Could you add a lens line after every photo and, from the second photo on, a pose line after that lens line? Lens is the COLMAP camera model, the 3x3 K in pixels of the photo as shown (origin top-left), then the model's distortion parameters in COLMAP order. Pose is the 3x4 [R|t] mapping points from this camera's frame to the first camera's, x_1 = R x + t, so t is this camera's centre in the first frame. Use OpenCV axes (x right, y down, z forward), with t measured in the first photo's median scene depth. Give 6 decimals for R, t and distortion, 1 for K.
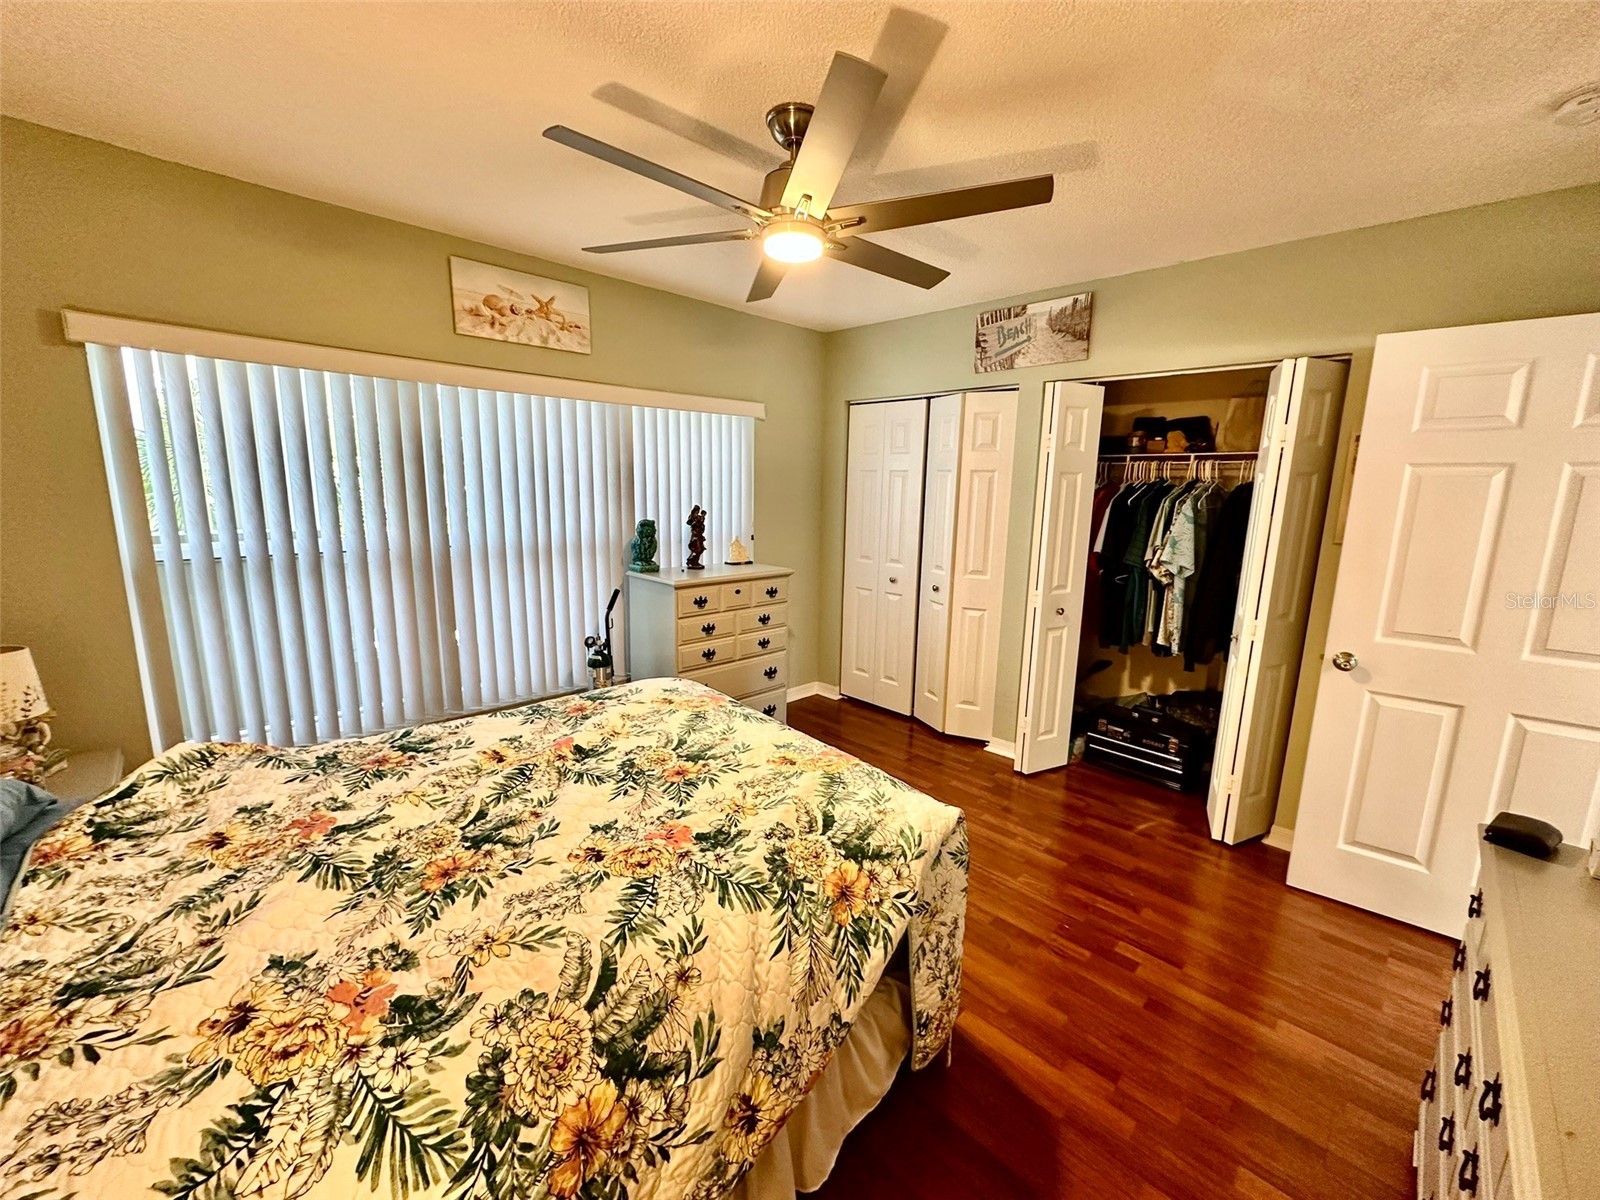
lens RADIAL K [[636.9, 0, 800.0], [0, 636.9, 600.0], [0, 0, 1]] dist [-0.002022, -0.000055]
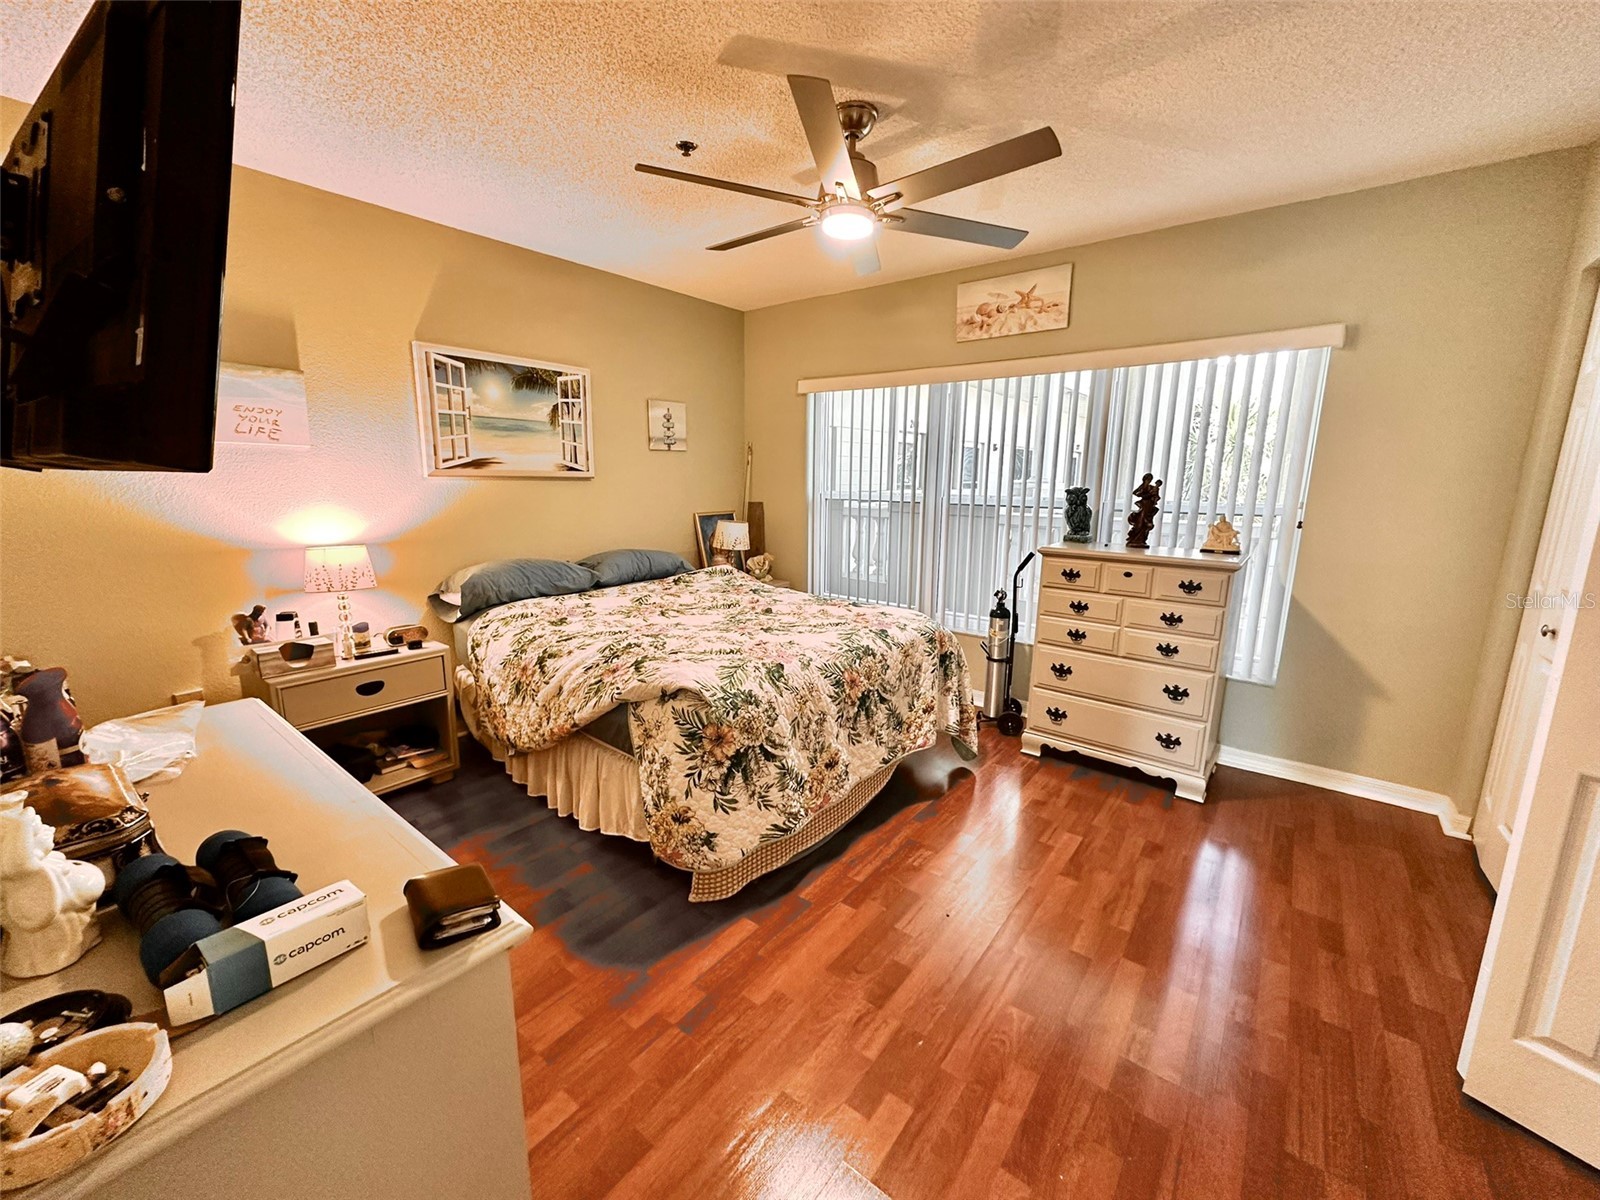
lens RADIAL K [[636.9, 0, 800.0], [0, 636.9, 600.0], [0, 0, 1]] dist [-0.002022, -0.000055]
pose [[0.118167, 0.174254, -0.977585, 0.748918], [-0.186256, 0.970899, 0.150548, -0.028913], [0.975369, 0.164291, 0.147184, 0.515434]]
